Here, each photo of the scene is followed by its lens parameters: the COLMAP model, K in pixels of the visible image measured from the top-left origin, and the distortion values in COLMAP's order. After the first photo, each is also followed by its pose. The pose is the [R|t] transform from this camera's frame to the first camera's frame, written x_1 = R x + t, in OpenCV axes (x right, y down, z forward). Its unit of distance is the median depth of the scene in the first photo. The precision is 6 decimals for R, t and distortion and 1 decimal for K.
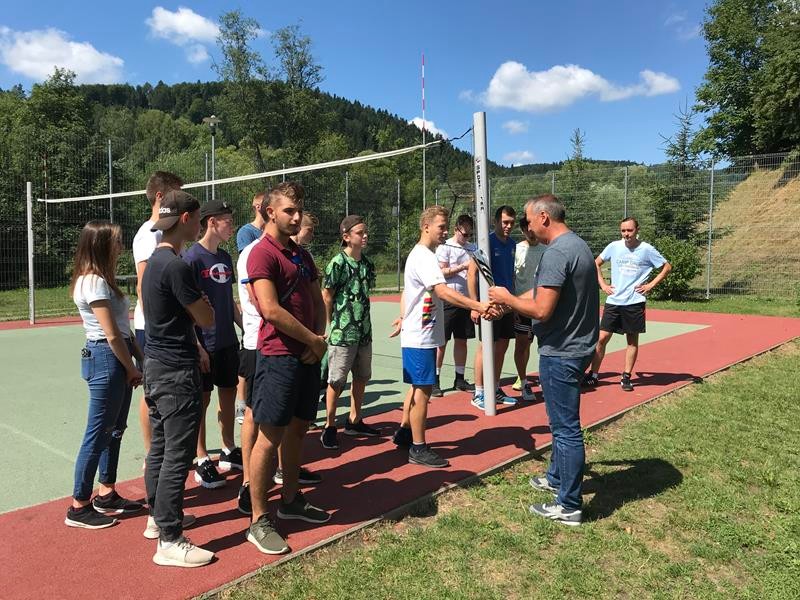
lens RADIAL K [[655.6, 0, 397.6], [0, 655.6, 293.7], [0, 0, 1]] dist [0.015915, -0.001511]
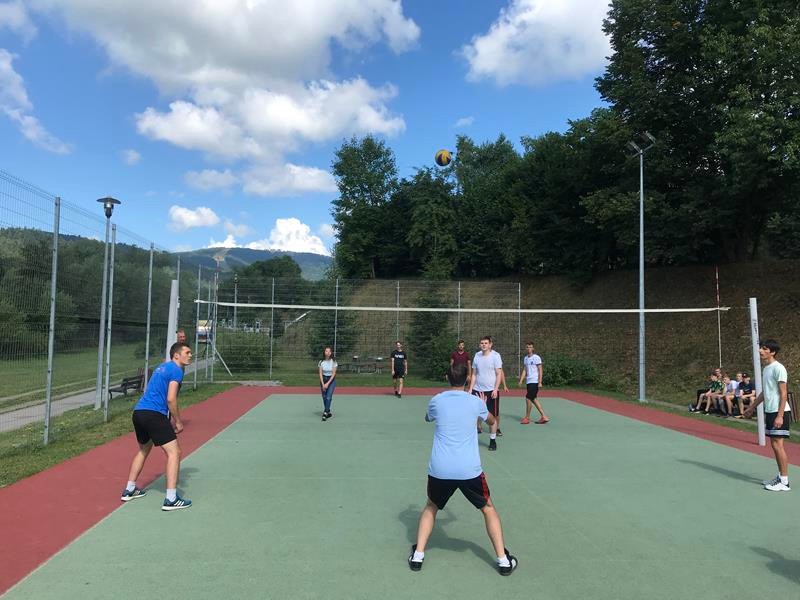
lens RADIAL K [[655.6, 0, 397.6], [0, 655.6, 293.7], [0, 0, 1]] dist [0.015915, -0.001511]
pose [[0.678541, 0.053084, 0.732642, -0.259449], [0.031492, 0.994366, -0.101214, -0.013250], [-0.733887, 0.091750, 0.673047, 0.046529]]
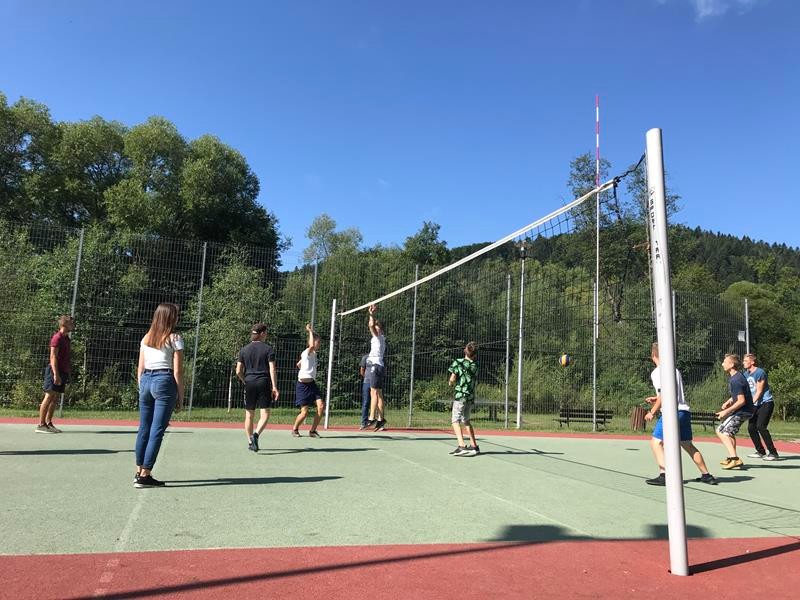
lens RADIAL K [[651.0, 0, 396.0], [0, 651.0, 304.7], [0, 0, 1]] dist [0.018880, -0.004618]
pose [[0.848798, -0.029705, -0.527882, 0.030179], [-0.076730, 0.980930, -0.178575, 0.007708], [0.523120, 0.192079, 0.830332, 0.032085]]
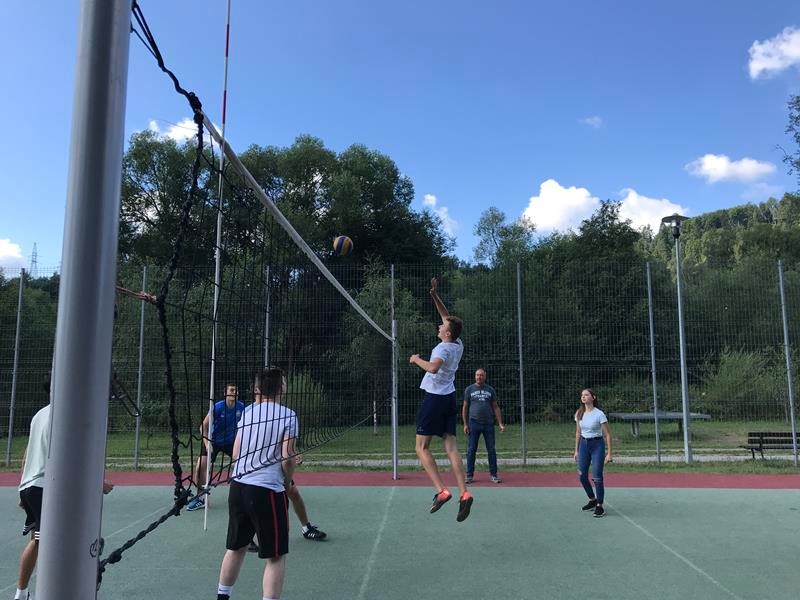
lens RADIAL K [[650.5, 0, 397.9], [0, 650.5, 297.4], [0, 0, 1]] dist [0.067892, -0.093178]
pose [[0.626643, -0.099625, -0.772913, 0.039354], [-0.041876, 0.986057, -0.161050, -0.012585], [0.778181, 0.133288, 0.613734, 0.105482]]
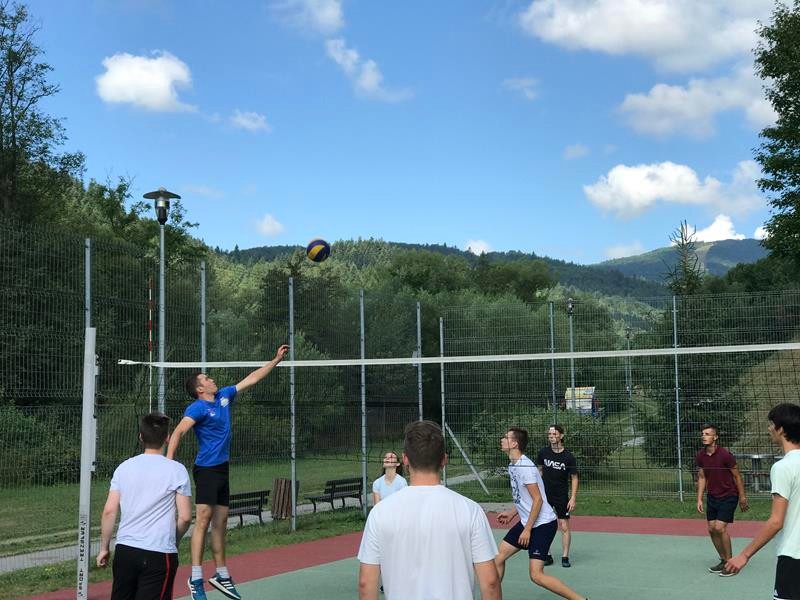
lens RADIAL K [[1306.2, 0, 372.9], [0, 1306.2, 300.6], [0, 0, 1]] dist [0.040368, -0.313936]
pose [[0.954342, 0.010812, 0.298520, -0.169331], [0.033477, 0.989178, -0.142850, -0.008886], [-0.296834, 0.146321, 0.943652, -0.013065]]
